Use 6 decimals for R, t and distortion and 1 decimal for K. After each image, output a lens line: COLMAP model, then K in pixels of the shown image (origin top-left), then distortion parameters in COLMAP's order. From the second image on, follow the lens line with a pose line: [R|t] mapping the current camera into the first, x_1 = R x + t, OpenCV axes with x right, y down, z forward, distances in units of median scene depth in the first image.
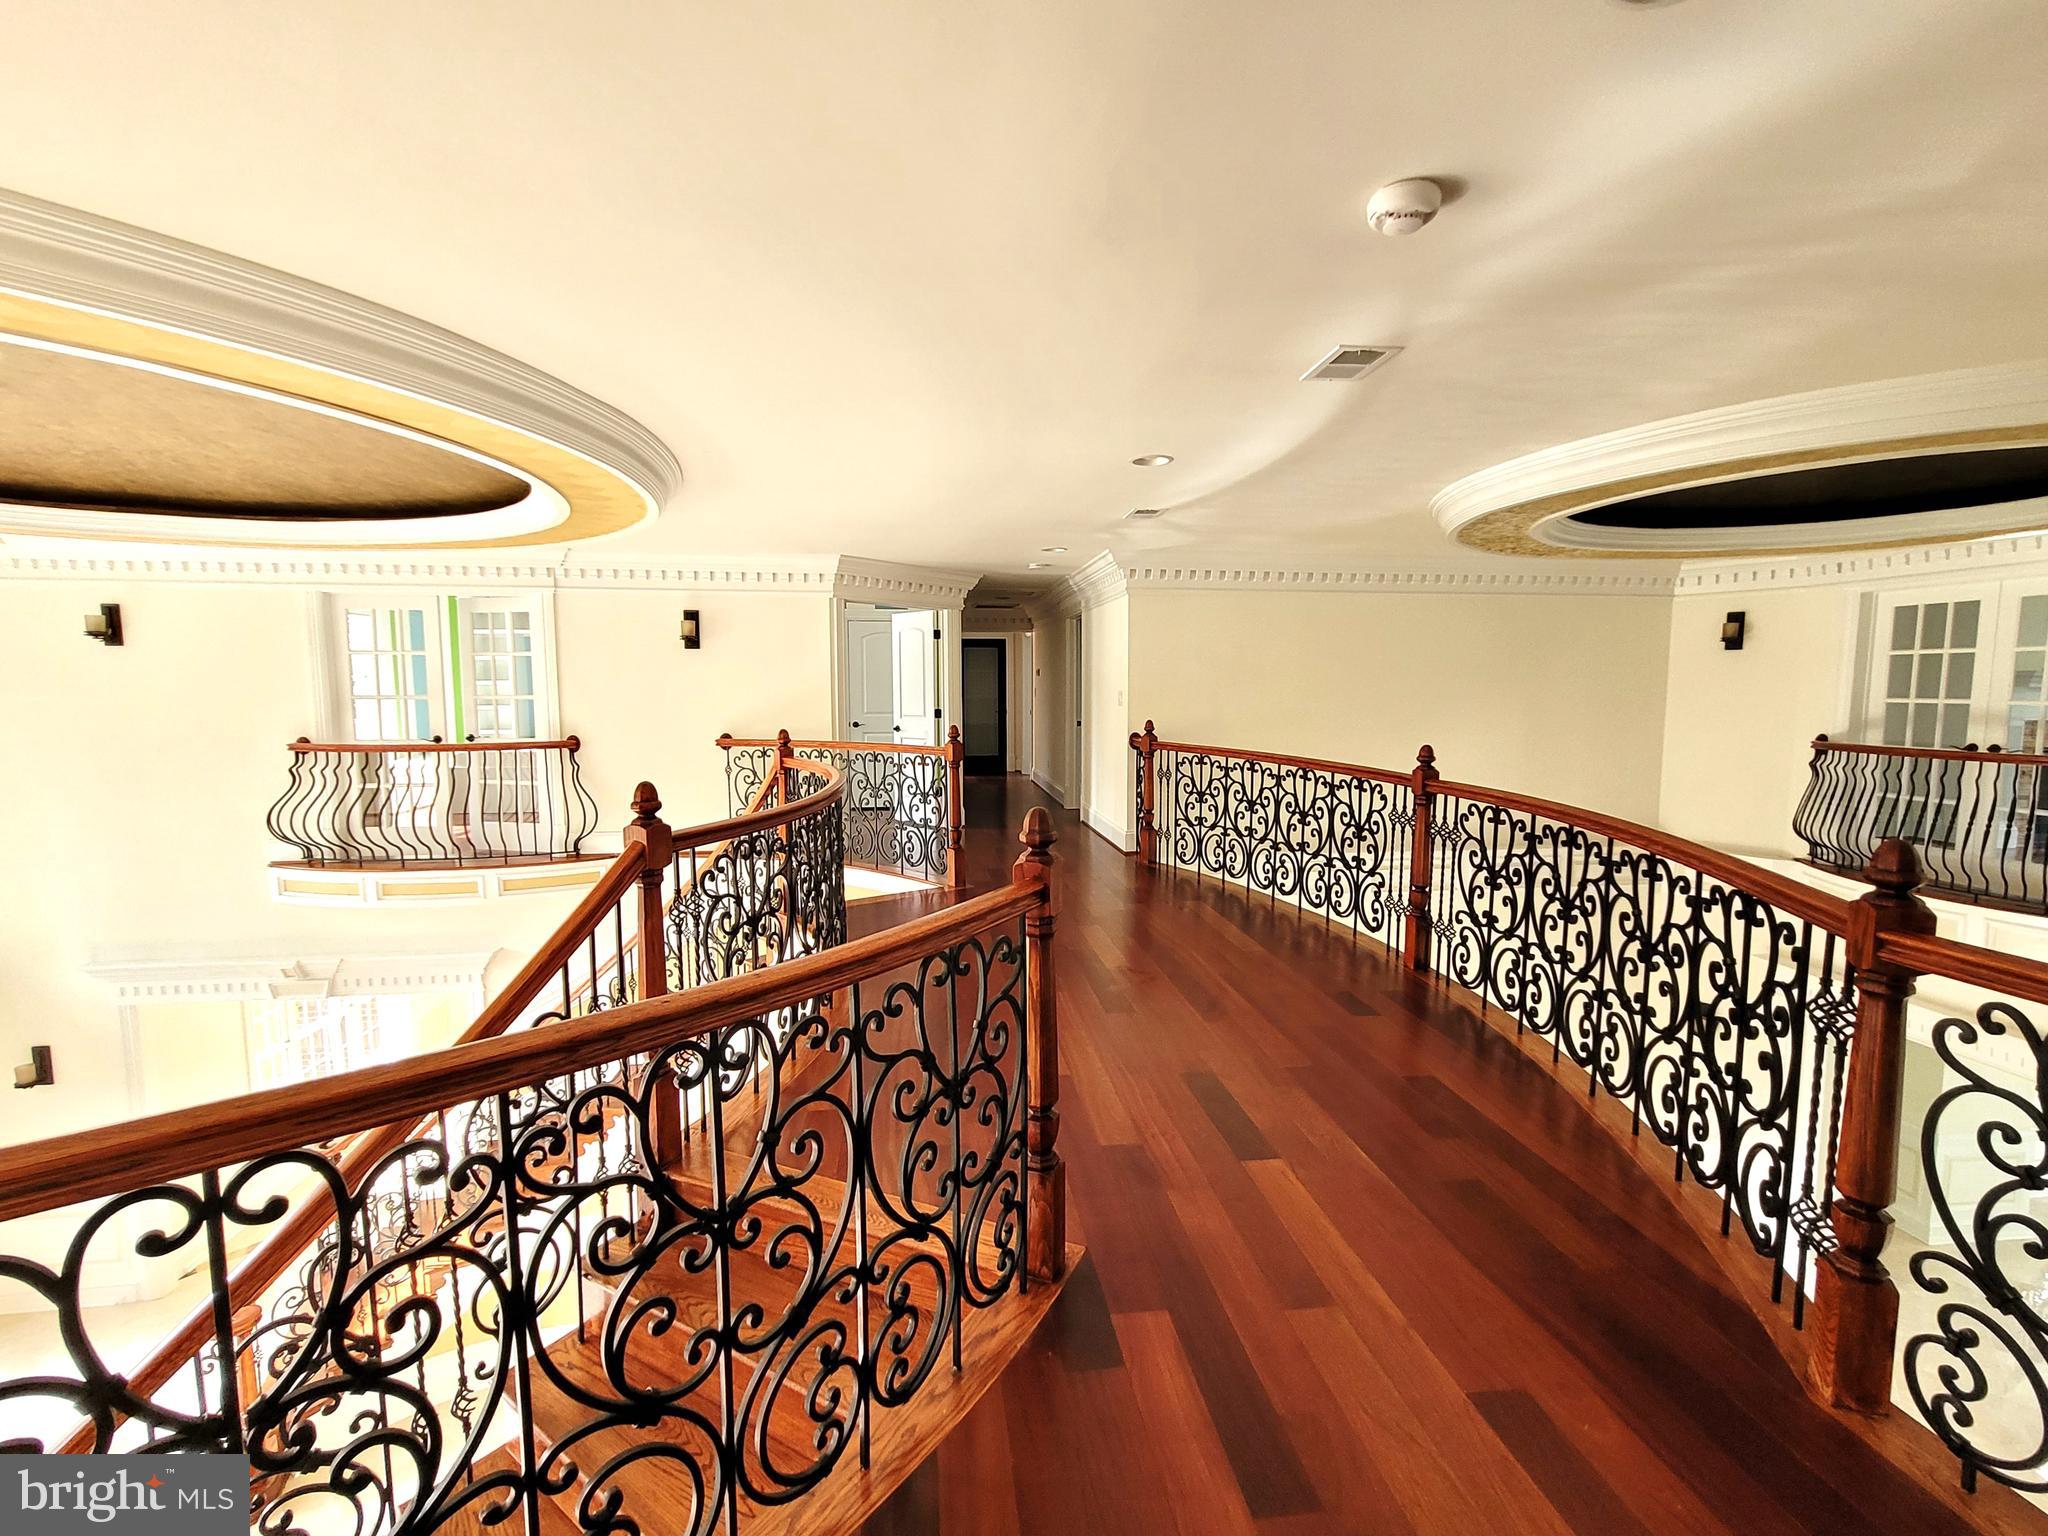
lens RADIAL K [[813.0, 0, 1028.7], [0, 813.0, 772.4], [0, 0, 1]] dist [0.007899, -0.000240]
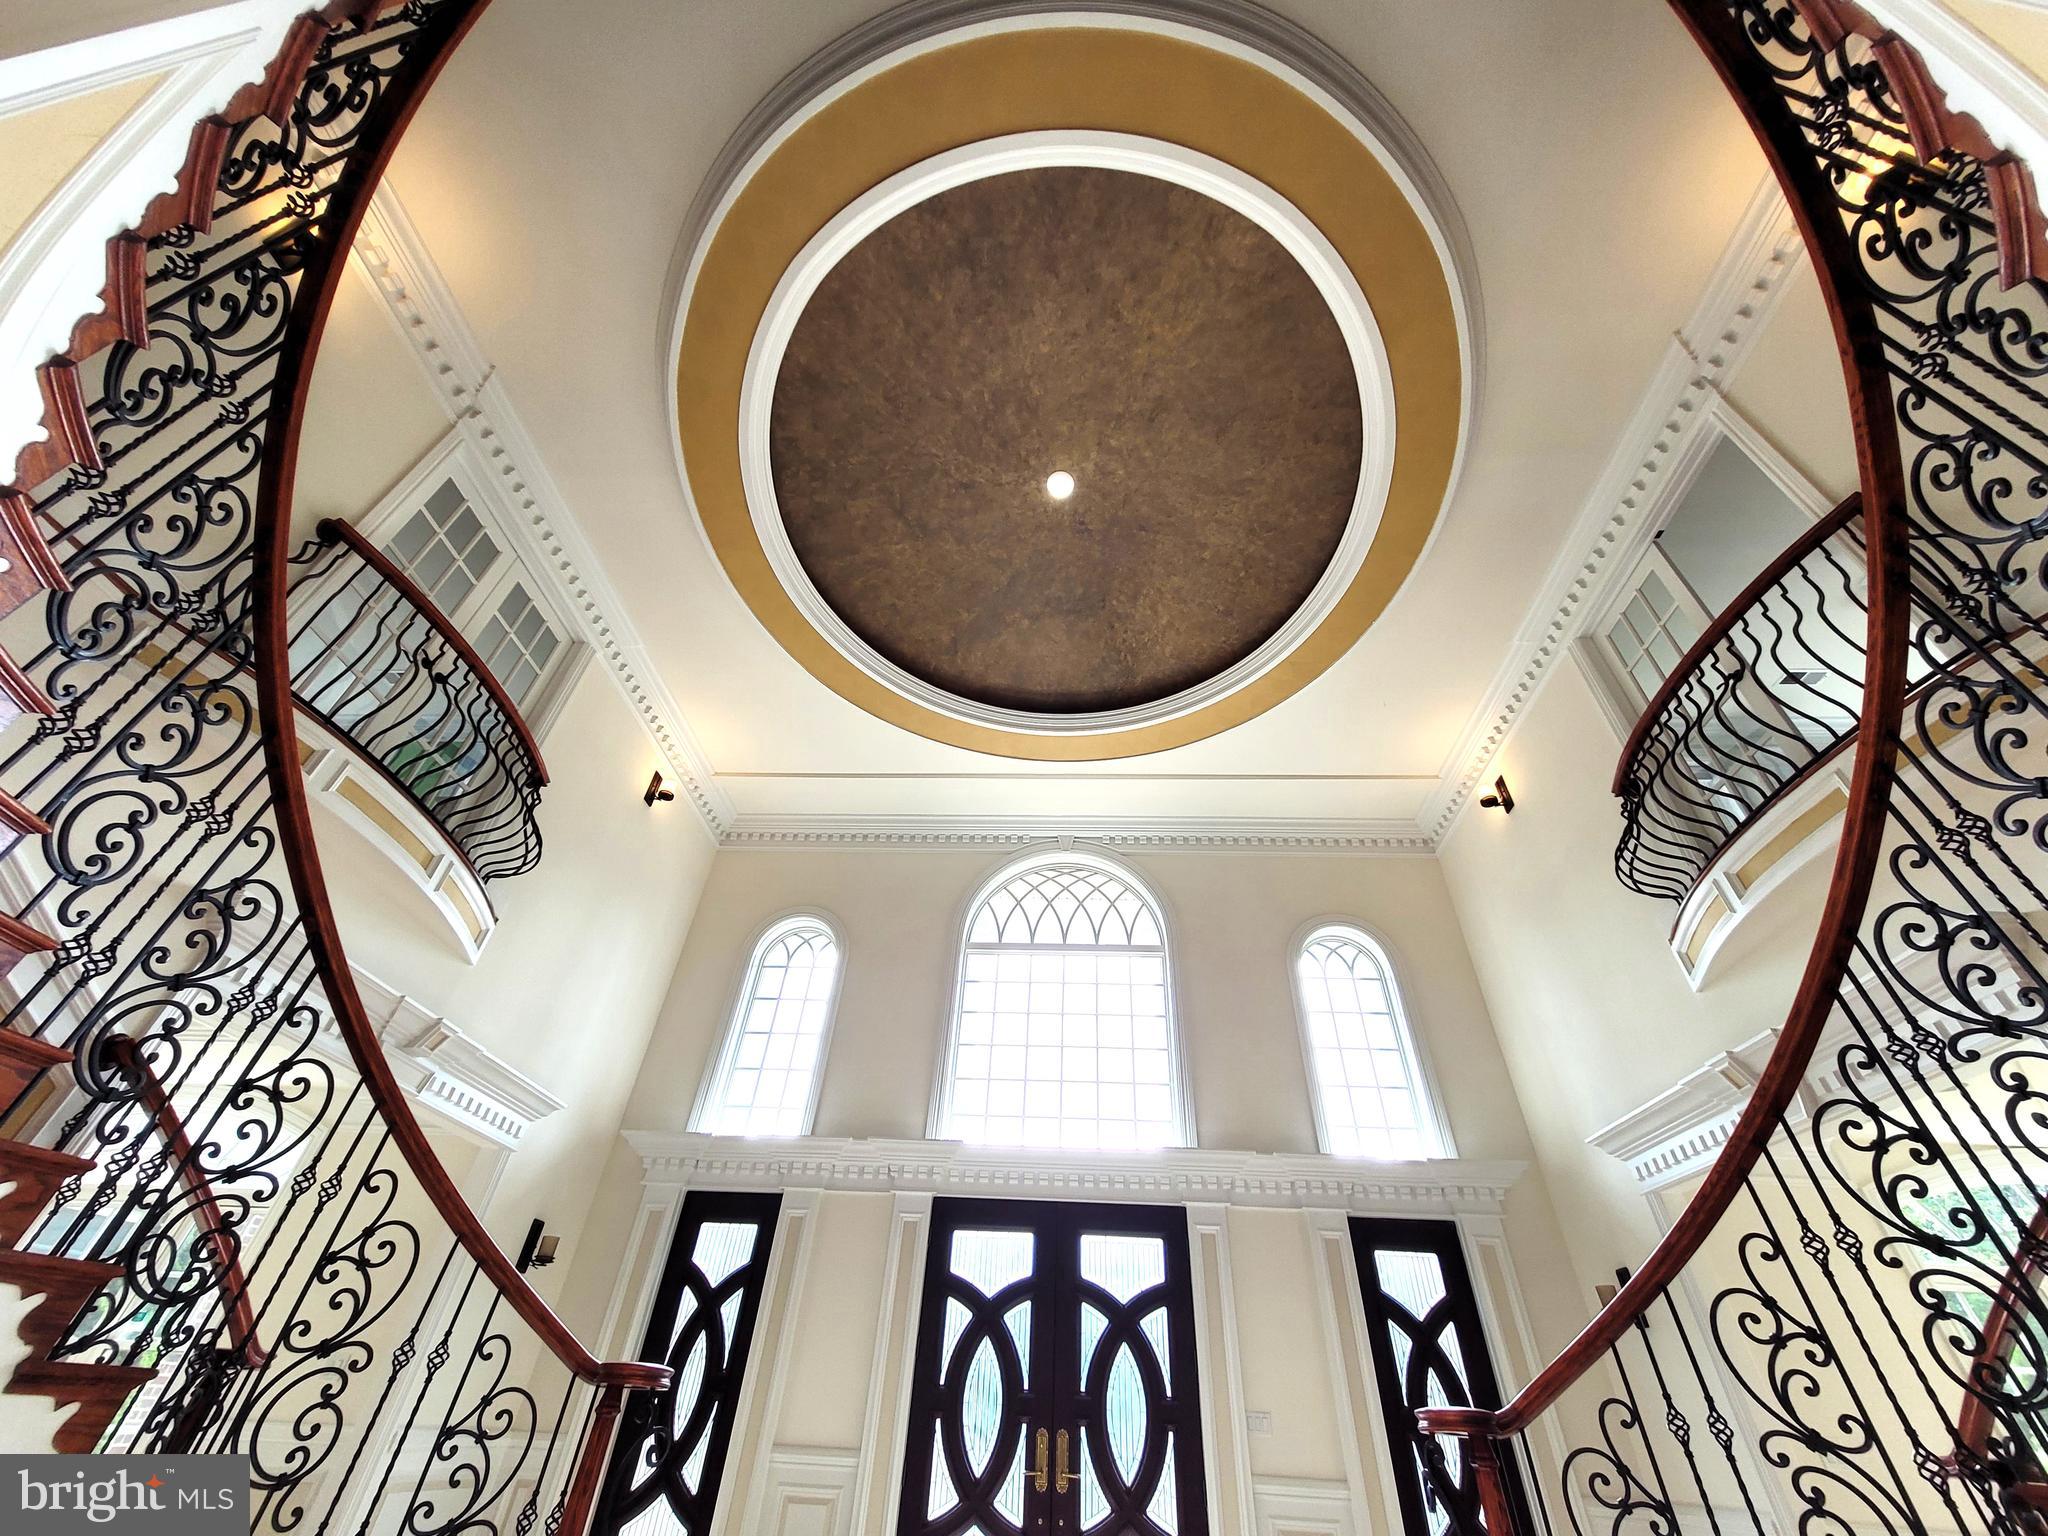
lens RADIAL K [[813.0, 0, 1028.7], [0, 813.0, 772.4], [0, 0, 1]] dist [0.007899, -0.000240]
pose [[-0.984131, 0.069713, 0.163175, -0.184432], [-0.035627, 0.823235, -0.566582, 0.384837], [-0.173829, -0.563404, -0.807688, 1.308086]]
